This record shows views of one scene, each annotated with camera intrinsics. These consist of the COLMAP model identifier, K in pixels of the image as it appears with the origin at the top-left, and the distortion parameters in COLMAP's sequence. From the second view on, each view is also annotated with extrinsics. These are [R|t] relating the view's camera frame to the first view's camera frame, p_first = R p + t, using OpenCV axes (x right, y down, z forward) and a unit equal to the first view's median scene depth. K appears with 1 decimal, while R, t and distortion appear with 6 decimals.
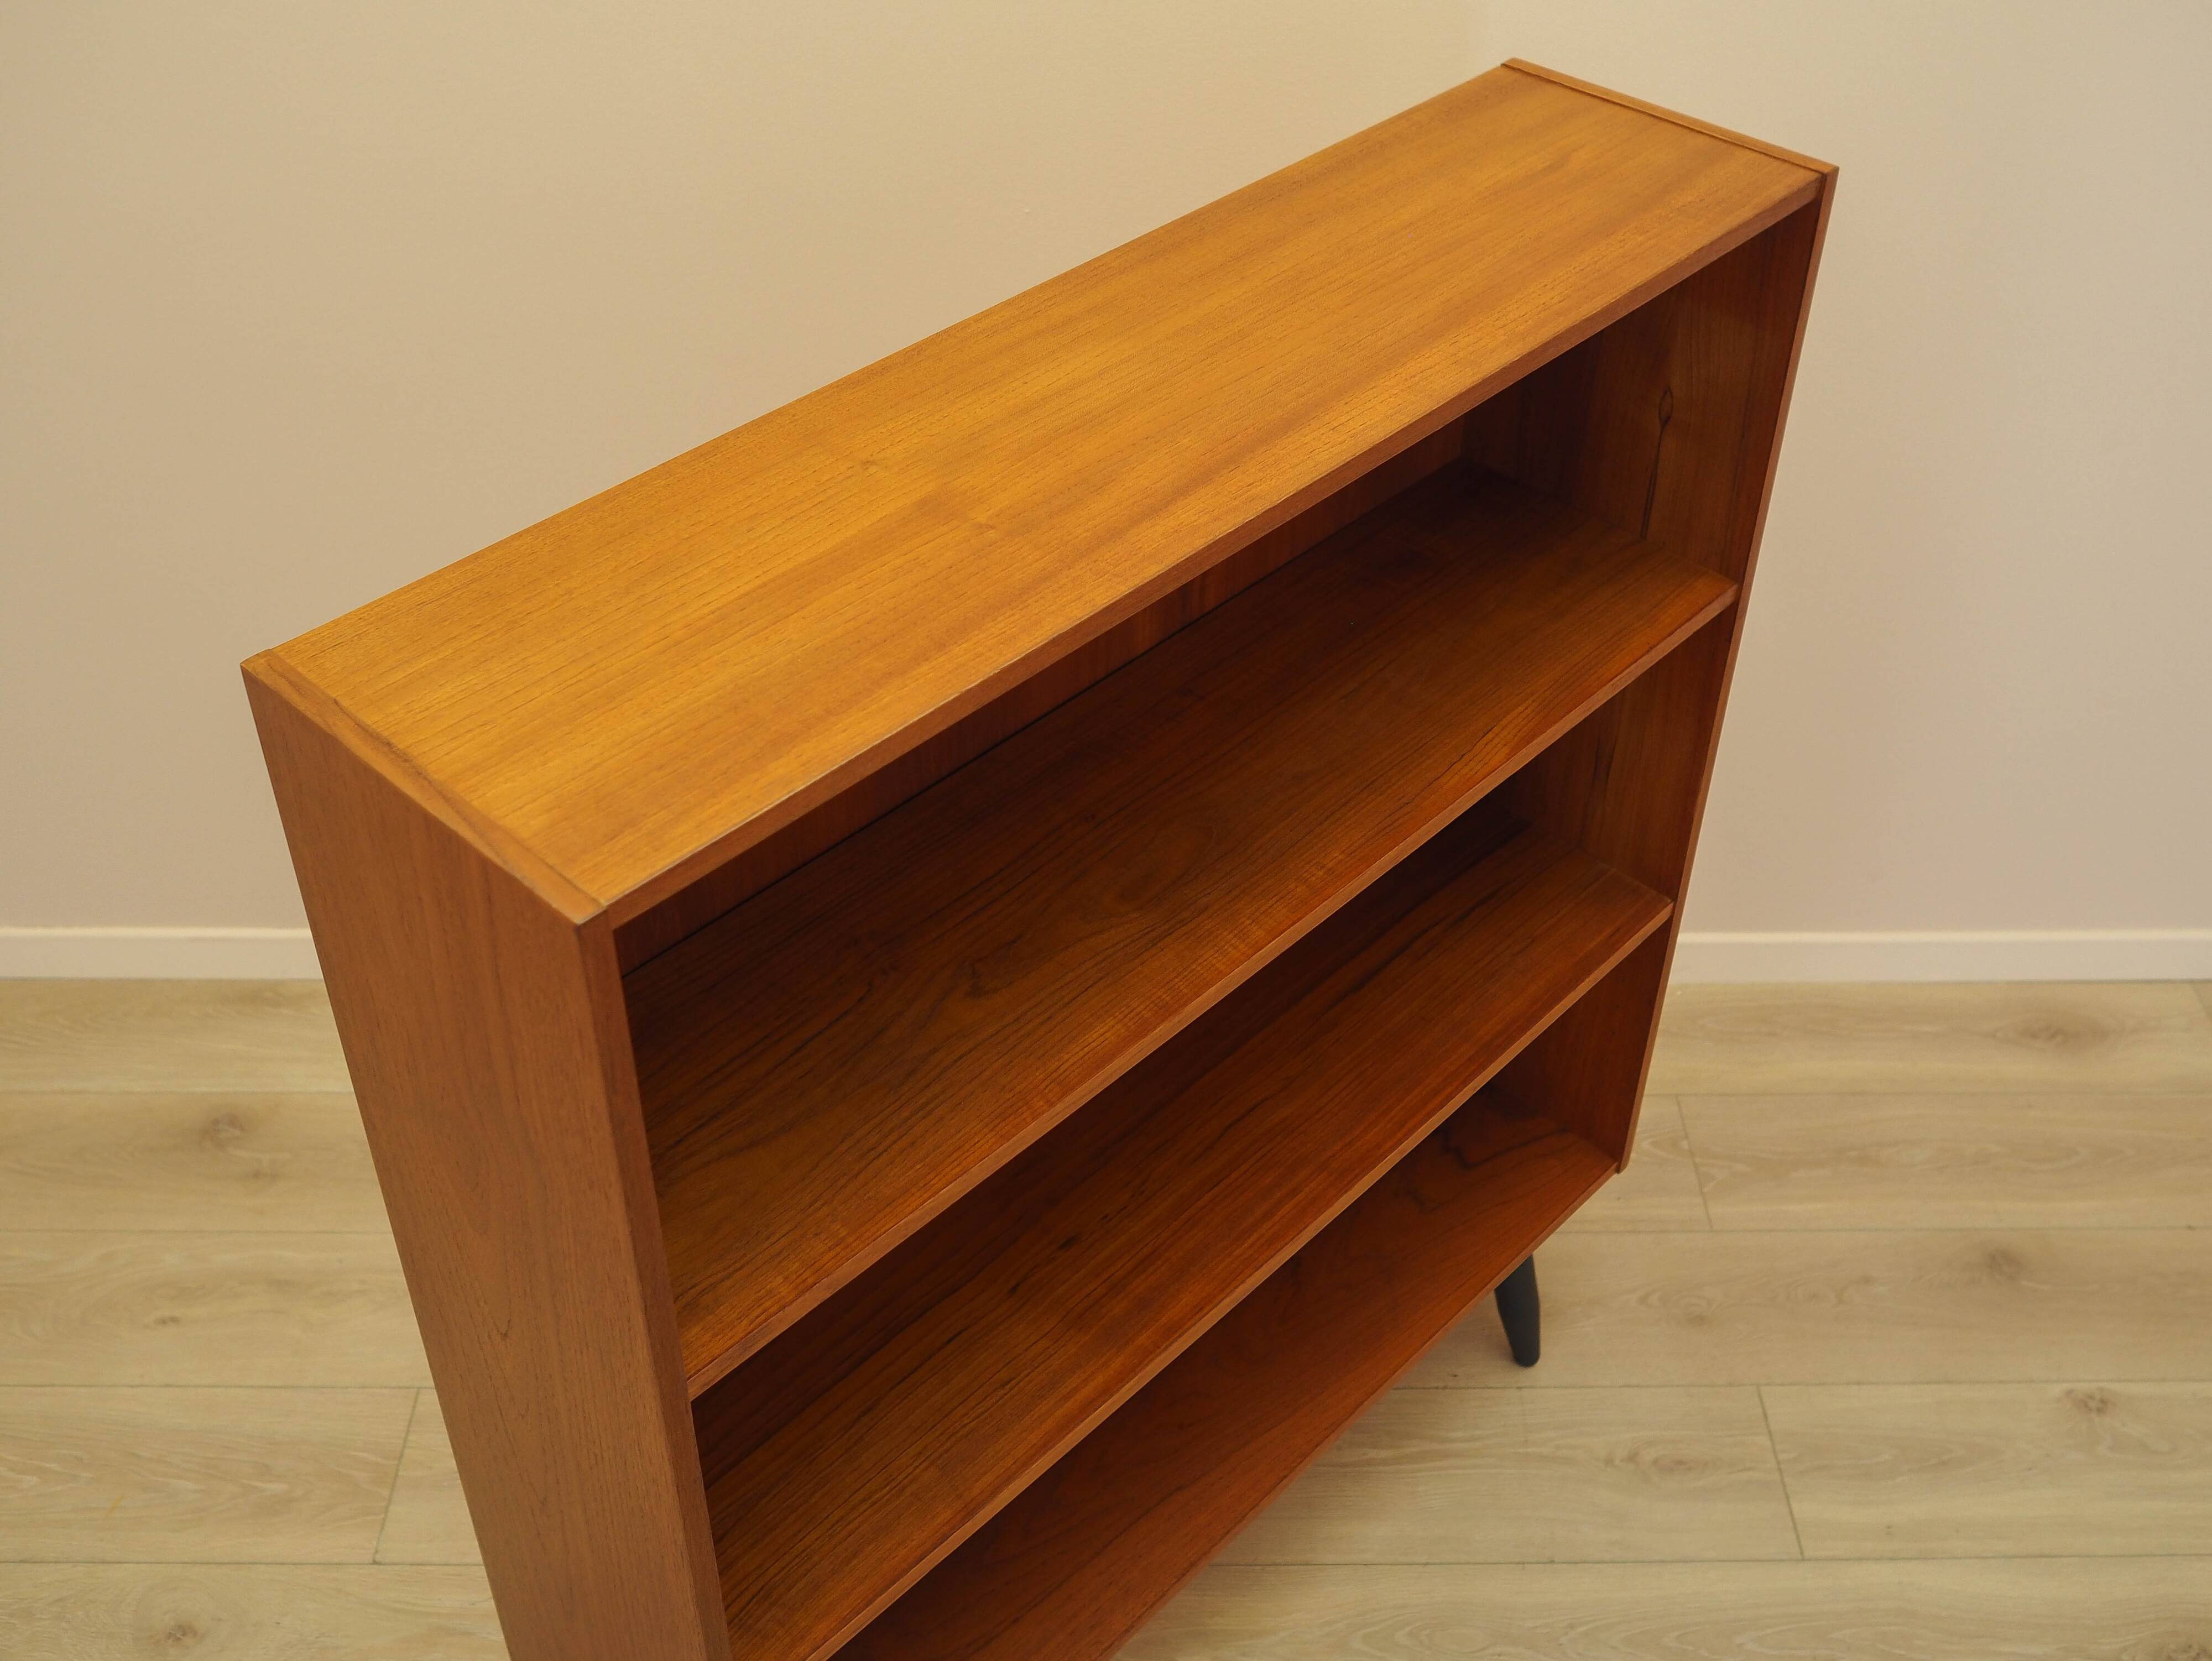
lens RADIAL K [[2537.9, 0, 1098.5], [0, 2537.9, 776.3], [0, 0, 1]] dist [-0.015609, -0.004922]
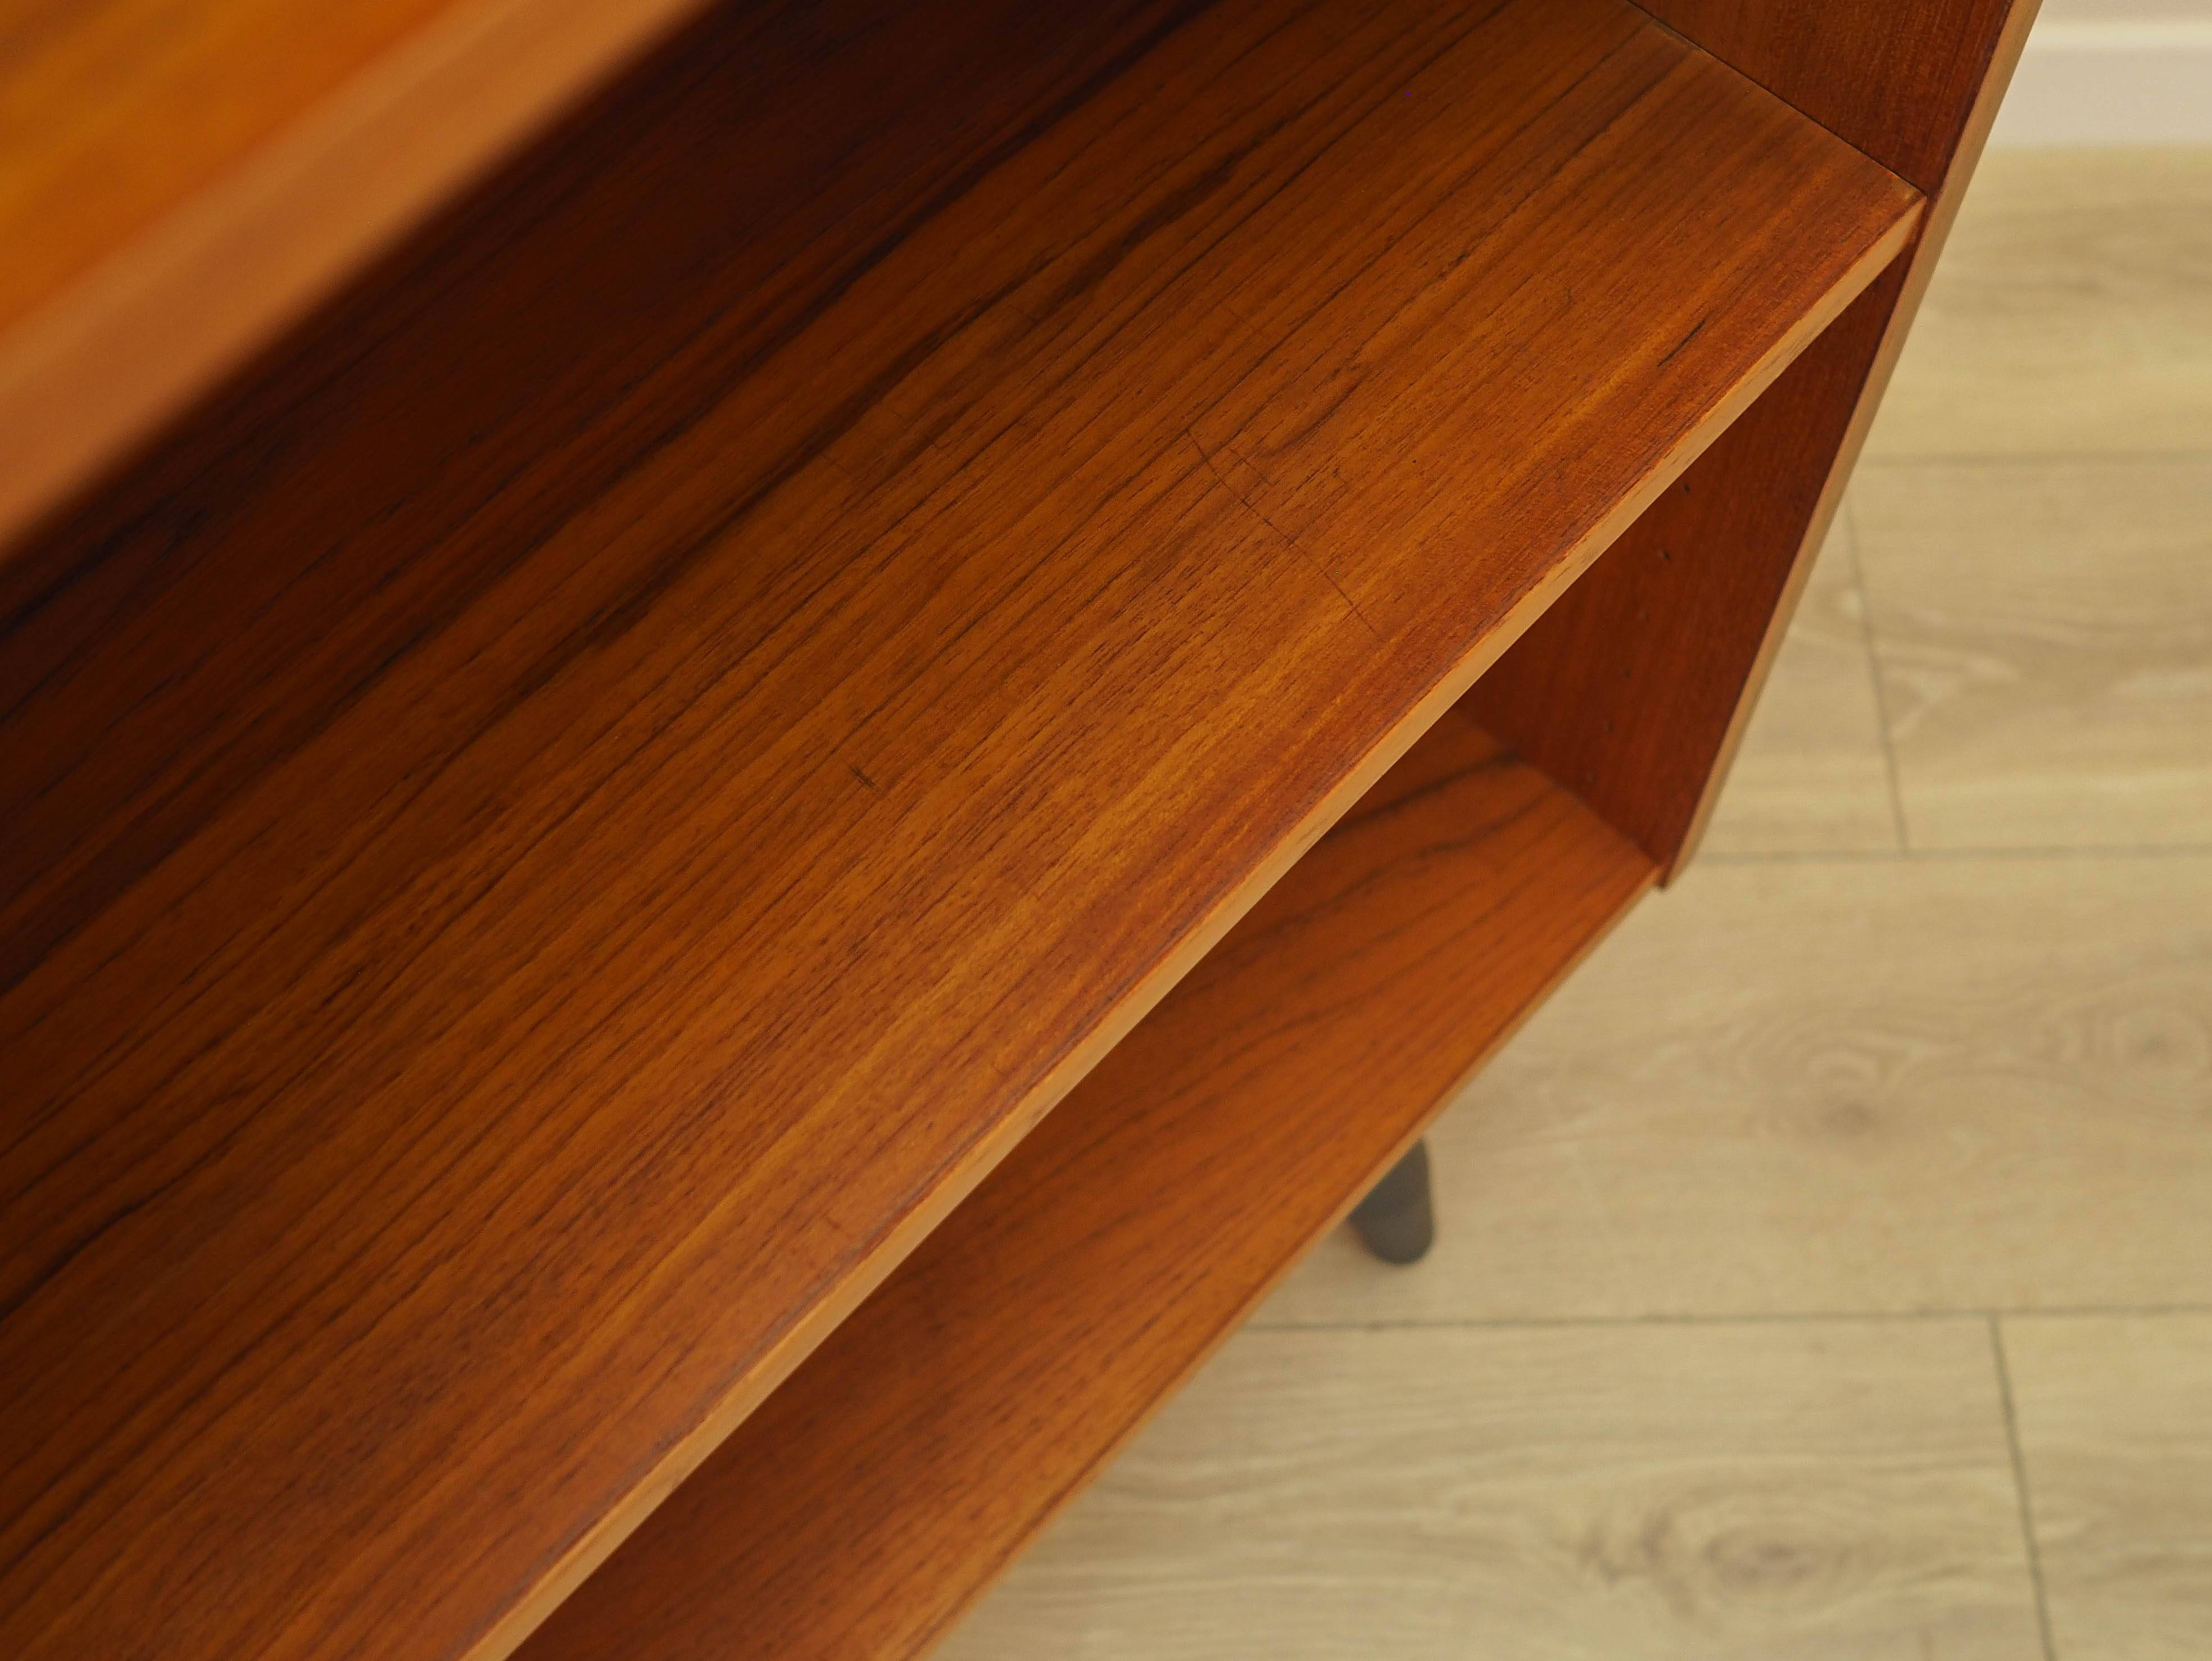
lens RADIAL K [[2956.8, 0, 1034.8], [0, 2956.8, 797.2], [0, 0, 1]] dist [-0.023867, 0.011460]
pose [[0.999602, -0.008162, -0.026986, 0.144828], [0.018011, 0.921265, 0.388518, -0.011607], [0.021690, -0.388850, 0.921046, 0.701603]]
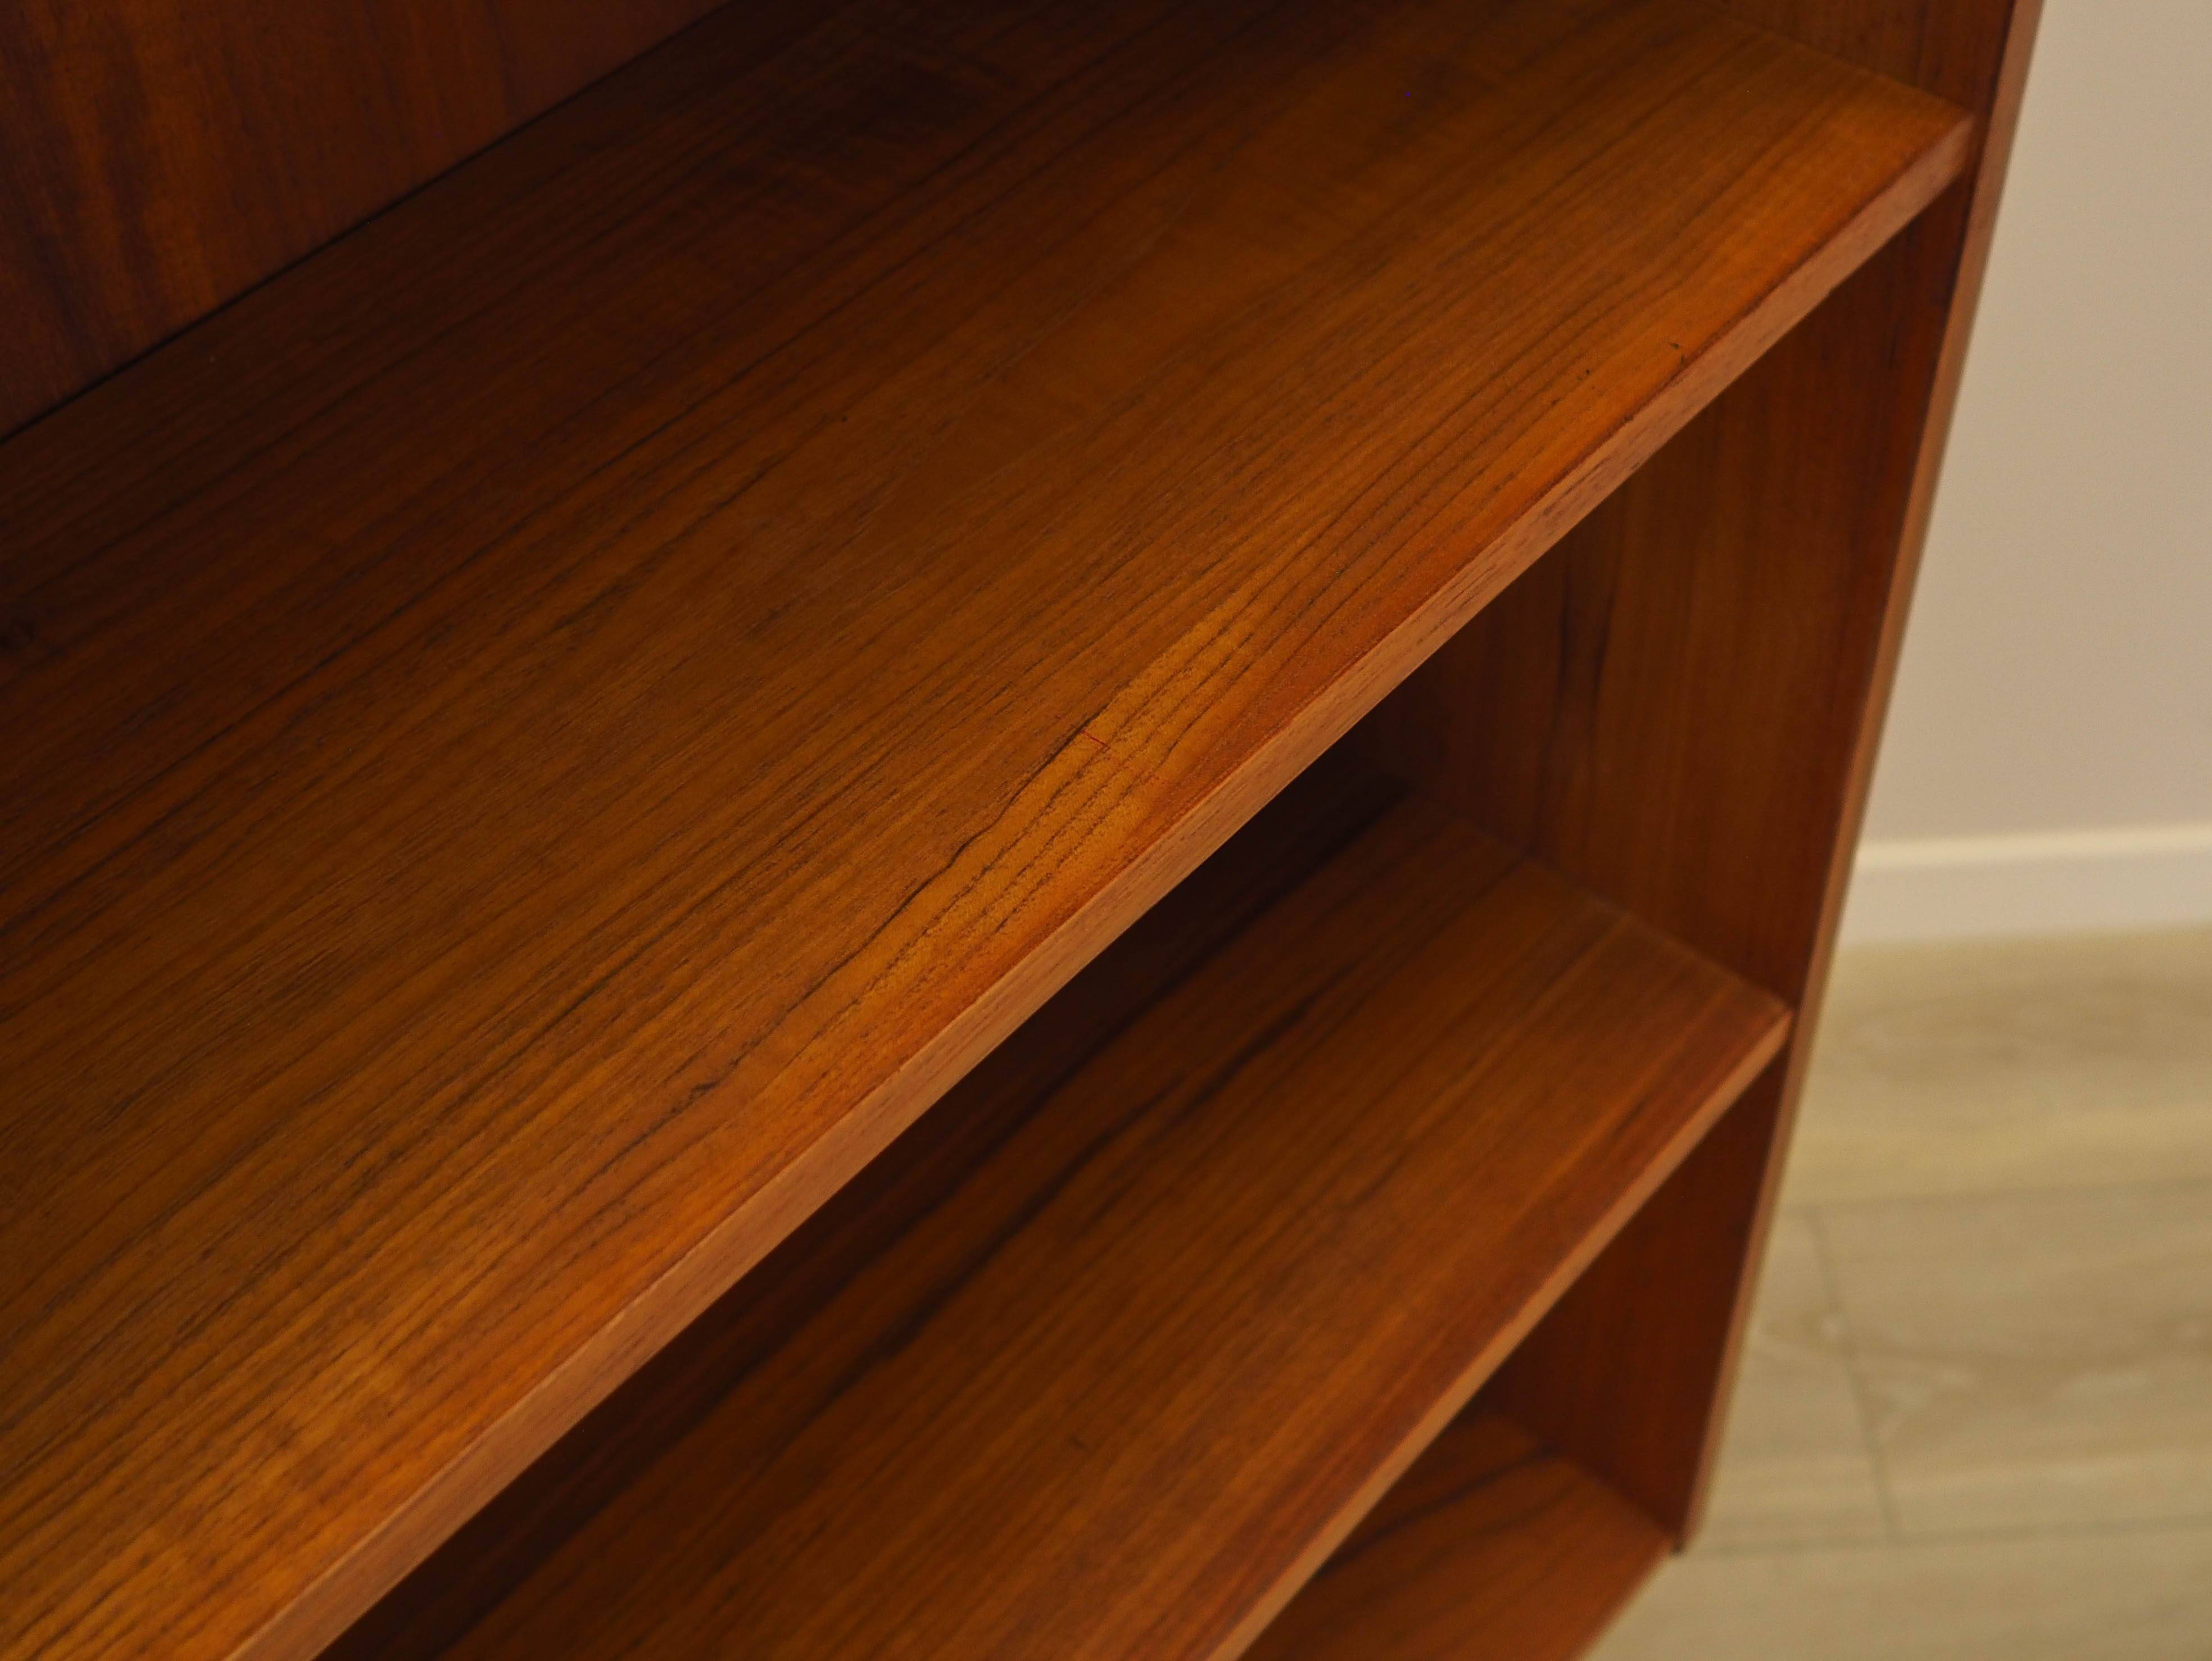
lens RADIAL K [[3027.0, 0, 1047.3], [0, 3027.0, 788.8], [0, 0, 1]] dist [-0.027807, -0.001424]
pose [[0.998162, -0.054239, -0.027037, 0.133269], [0.057336, 0.989673, 0.131377, -0.045342], [0.019632, -0.132686, 0.990964, 0.570667]]
